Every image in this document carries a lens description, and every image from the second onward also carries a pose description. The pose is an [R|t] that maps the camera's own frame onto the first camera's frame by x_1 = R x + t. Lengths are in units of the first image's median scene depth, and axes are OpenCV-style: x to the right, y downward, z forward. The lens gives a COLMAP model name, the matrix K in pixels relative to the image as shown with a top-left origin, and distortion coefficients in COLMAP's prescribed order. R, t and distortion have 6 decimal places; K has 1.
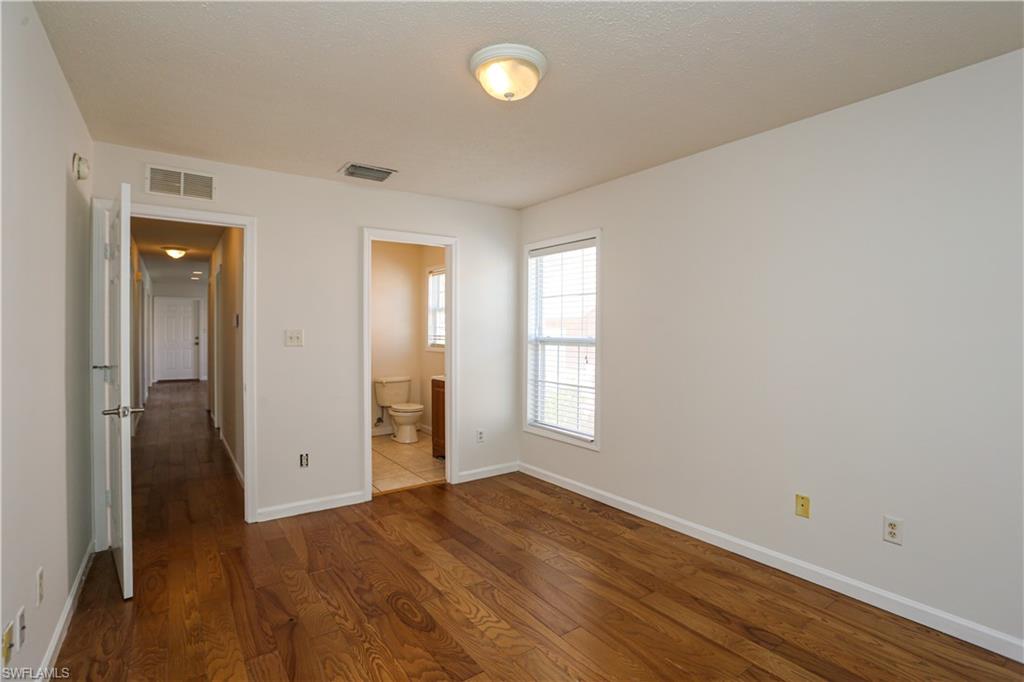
lens RADIAL K [[497.6, 0, 515.0], [0, 497.6, 337.3], [0, 0, 1]] dist [-0.063291, 0.028214]
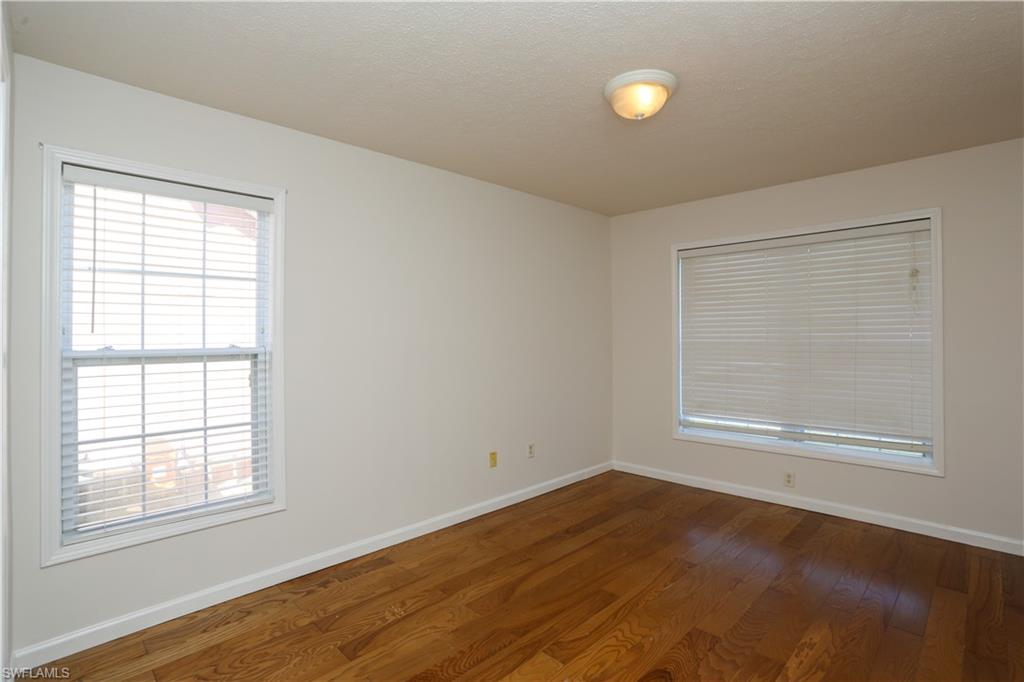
lens RADIAL K [[497.2, 0, 510.0], [0, 497.2, 332.4], [0, 0, 1]] dist [-0.060090, 0.020474]
pose [[-0.167639, 0.006034, 0.985830, -0.657858], [0.018443, 0.999825, -0.002984, -0.012530], [-0.985676, 0.017681, -0.167721, 0.934910]]
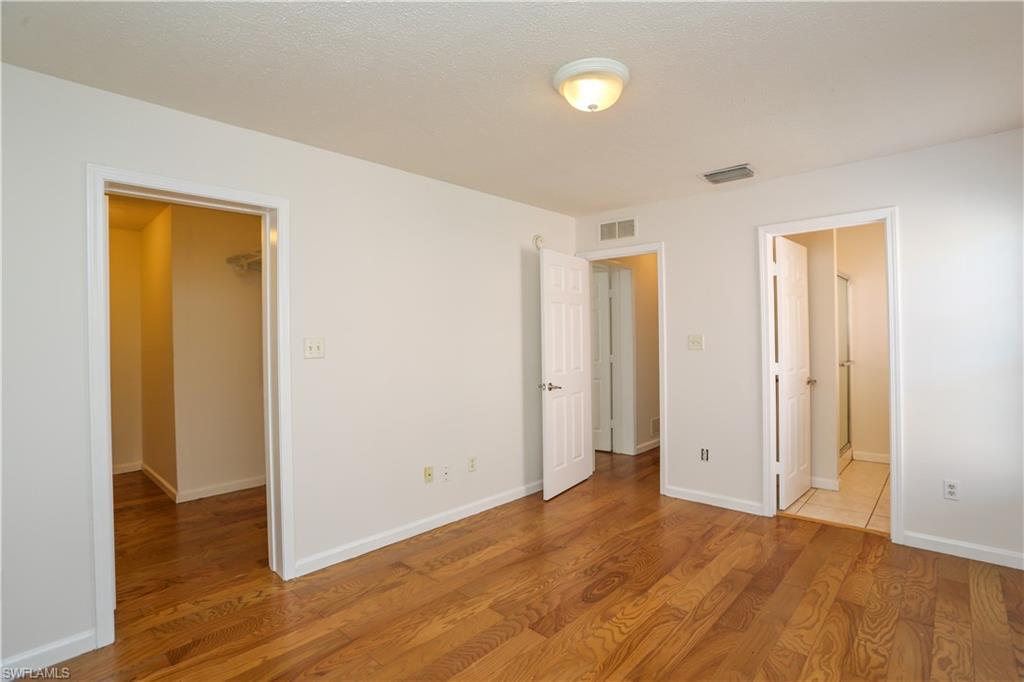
lens RADIAL K [[495.7, 0, 517.5], [0, 495.7, 344.4], [0, 0, 1]] dist [-0.031277, 0.011117]
pose [[0.216670, 0.013894, -0.976146, 0.598905], [0.001145, 0.999894, 0.014486, -0.011500], [0.976244, -0.004256, 0.216631, 0.394670]]
